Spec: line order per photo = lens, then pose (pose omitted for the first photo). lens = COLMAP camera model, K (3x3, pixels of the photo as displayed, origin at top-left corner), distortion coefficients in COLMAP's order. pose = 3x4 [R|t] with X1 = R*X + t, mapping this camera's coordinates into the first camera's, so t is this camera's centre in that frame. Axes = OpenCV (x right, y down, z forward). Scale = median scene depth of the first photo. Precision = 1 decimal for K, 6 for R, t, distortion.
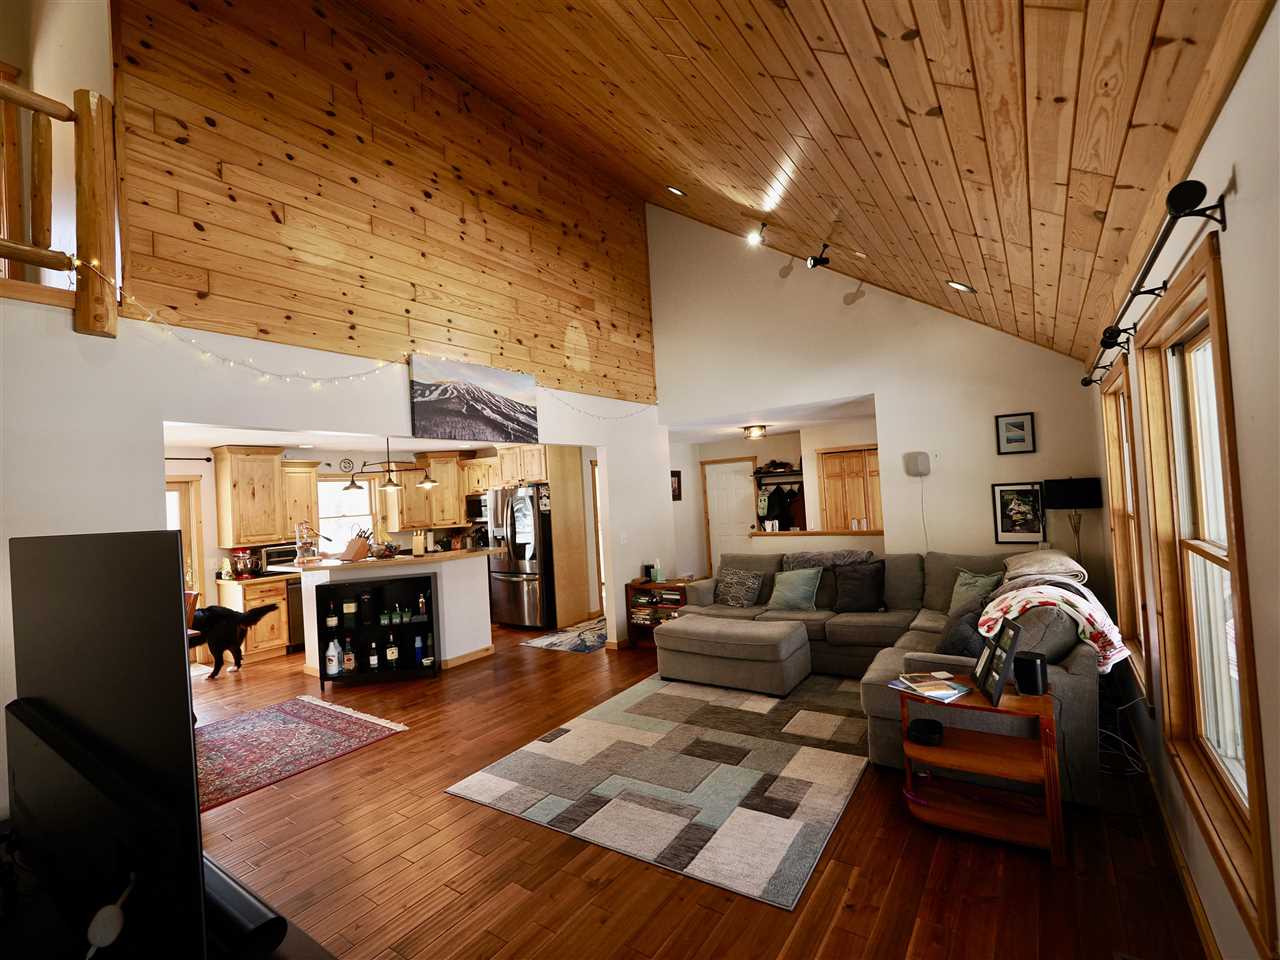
lens RADIAL K [[572.5, 0, 647.3], [0, 572.5, 481.3], [0, 0, 1]] dist [-0.000433, -0.000154]
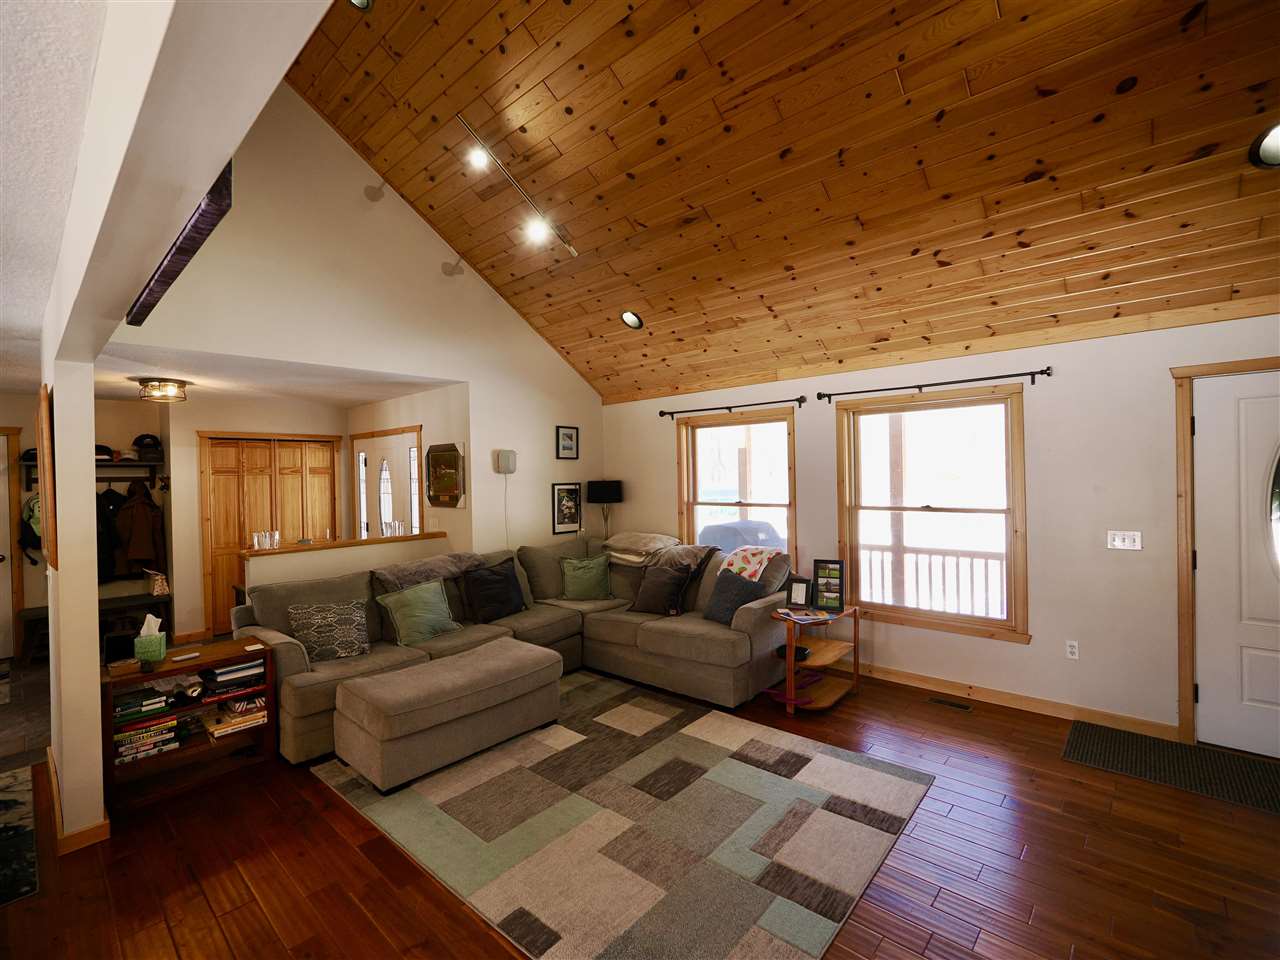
lens RADIAL K [[574.9, 0, 653.2], [0, 574.9, 478.5], [0, 0, 1]] dist [-0.008325, 0.001701]
pose [[0.123430, 0.047420, 0.991220, -0.536995], [-0.009333, 0.998869, -0.046624, 0.047678], [-0.992309, -0.003496, 0.123733, 0.657963]]
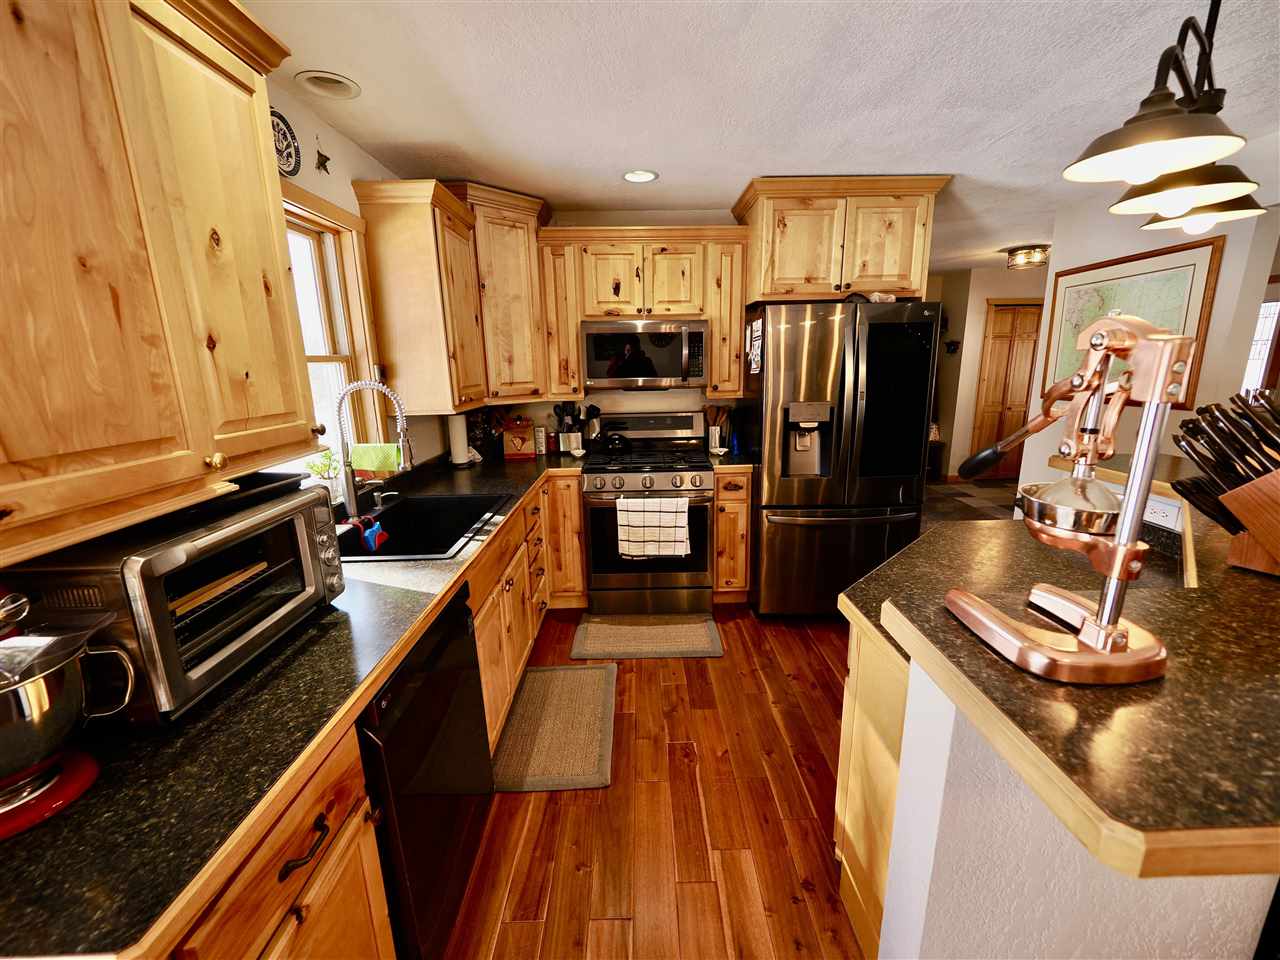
lens RADIAL K [[538.1, 0, 651.5], [0, 538.1, 486.4], [0, 0, 1]] dist [-0.004764, 0.000342]
pose [[0.809736, -0.089993, 0.579852, -0.872305], [-0.043282, 0.976318, 0.211966, 0.095955], [-0.585196, -0.196734, 0.786665, 1.130614]]
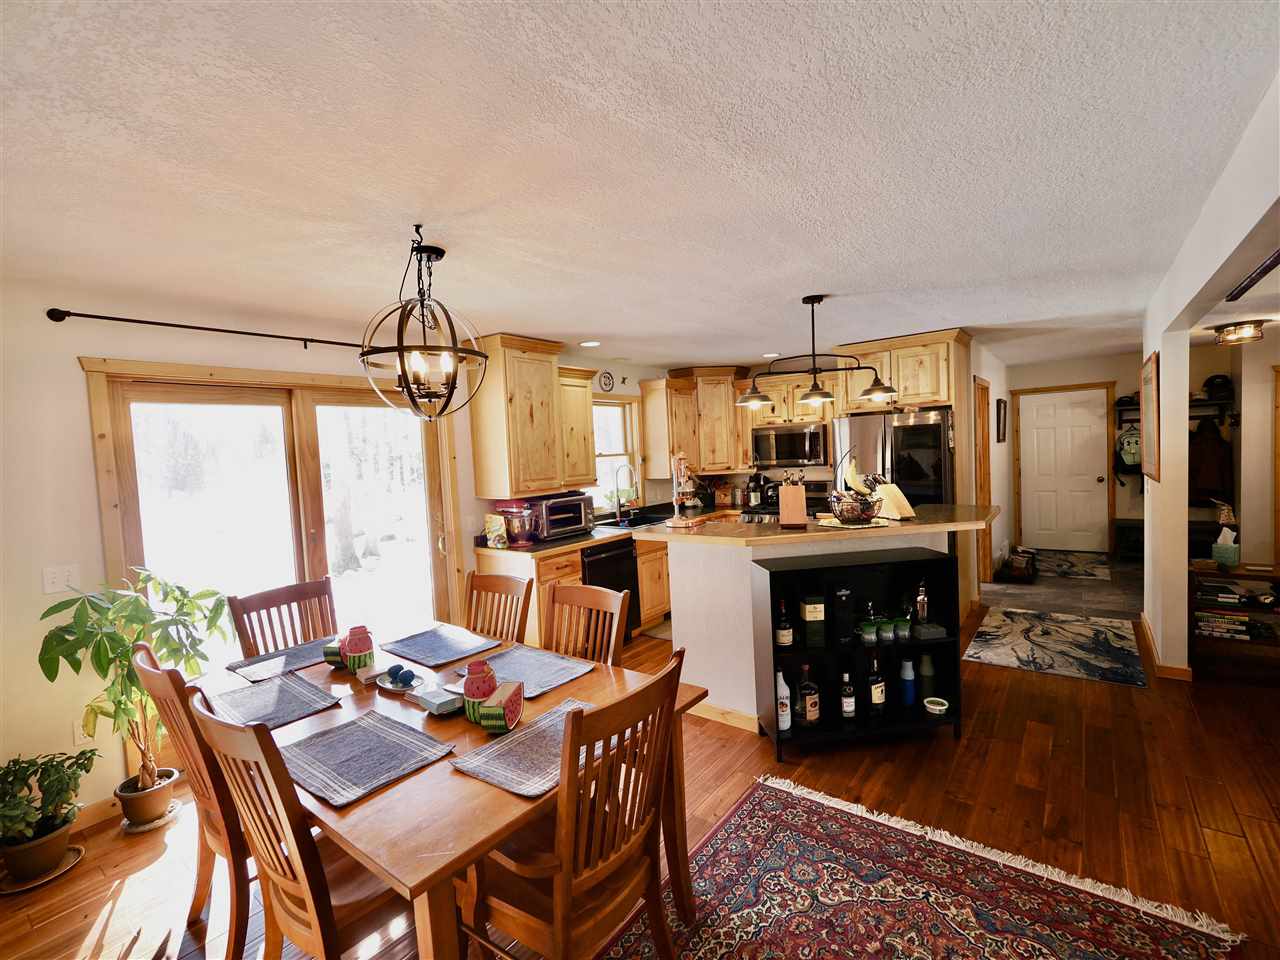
lens RADIAL K [[575.0, 0, 649.4], [0, 575.0, 476.7], [0, 0, 1]] dist [0.000752, -0.001165]
pose [[0.999072, 0.013722, -0.040817, -0.714306], [-0.010713, 0.997271, 0.073047, 0.057427], [0.041708, -0.072542, 0.996493, 0.492384]]
